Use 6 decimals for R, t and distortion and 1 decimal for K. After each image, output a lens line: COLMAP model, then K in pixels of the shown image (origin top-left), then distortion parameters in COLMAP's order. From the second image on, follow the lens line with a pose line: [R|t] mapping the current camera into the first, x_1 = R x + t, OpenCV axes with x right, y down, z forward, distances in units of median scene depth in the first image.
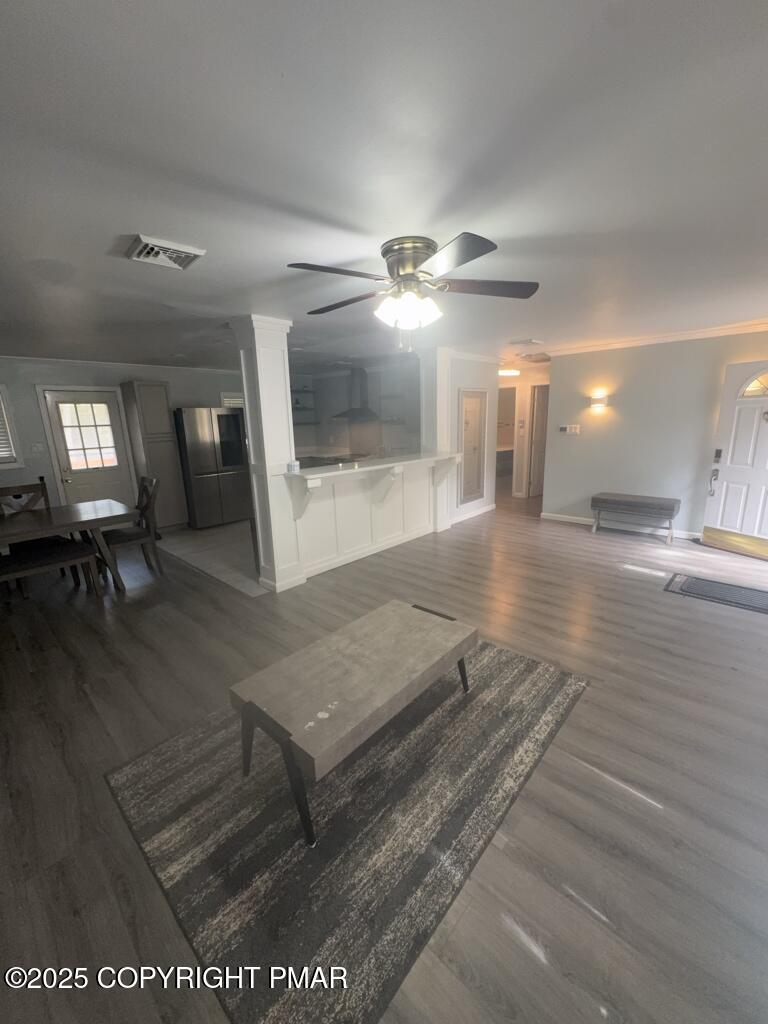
lens RADIAL K [[405.2, 0, 385.3], [0, 405.2, 510.1], [0, 0, 1]] dist [-0.001039, 0.000074]
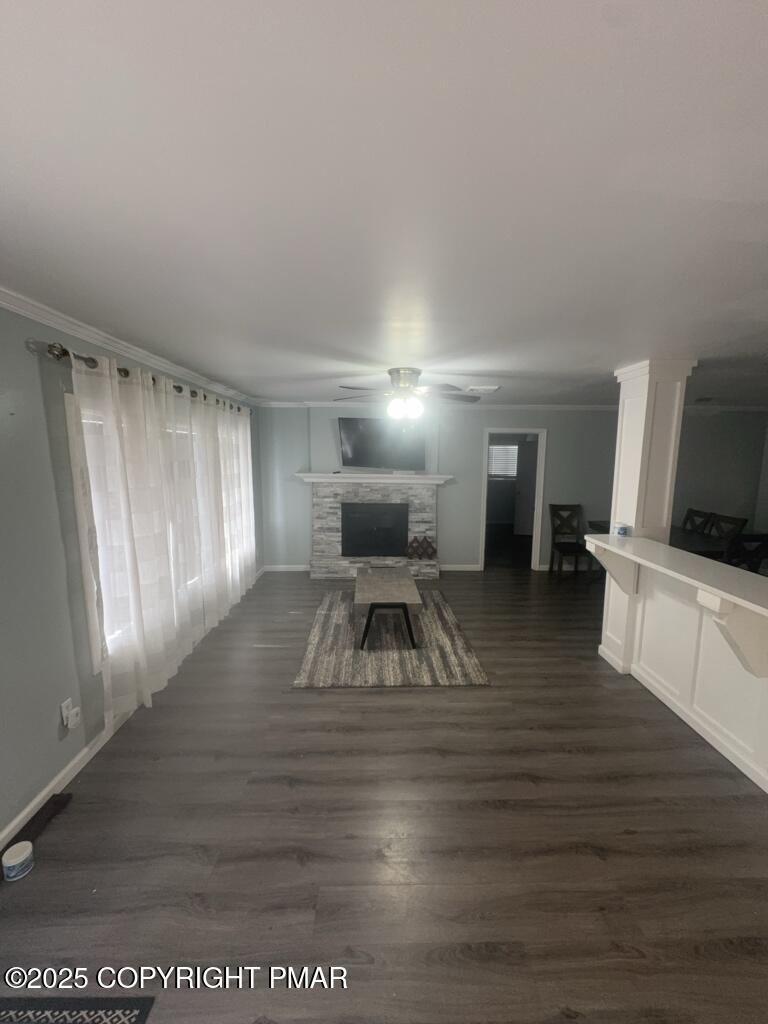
lens RADIAL K [[405.2, 0, 387.1], [0, 405.2, 511.6], [0, 0, 1]] dist [-0.001039, 0.000074]
pose [[-0.711400, 0.124737, -0.691629, 1.302873], [-0.144111, 0.937319, 0.317278, -0.624385], [0.687853, 0.325383, -0.648833, 2.191186]]
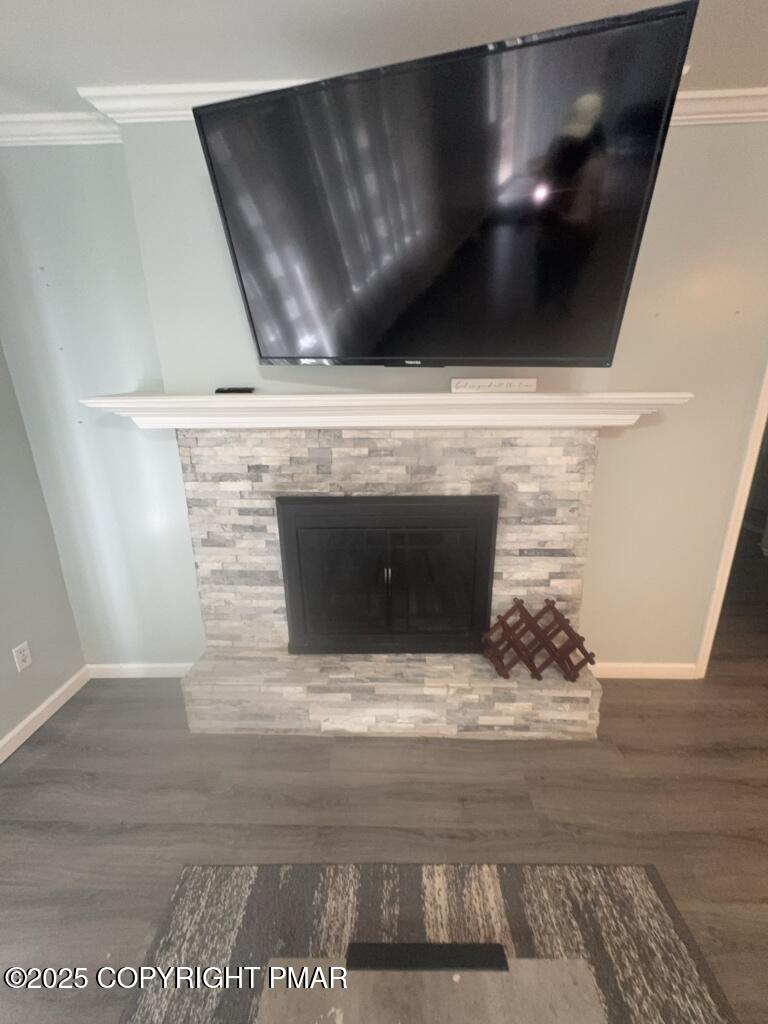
lens RADIAL K [[405.2, 0, 382.7], [0, 405.2, 506.9], [0, 0, 1]] dist [-0.001039, 0.000074]
pose [[-0.751187, 0.231663, -0.618102, -0.063362], [-0.107594, 0.880896, 0.460918, -0.140184], [0.651261, 0.412740, -0.636792, 0.825891]]
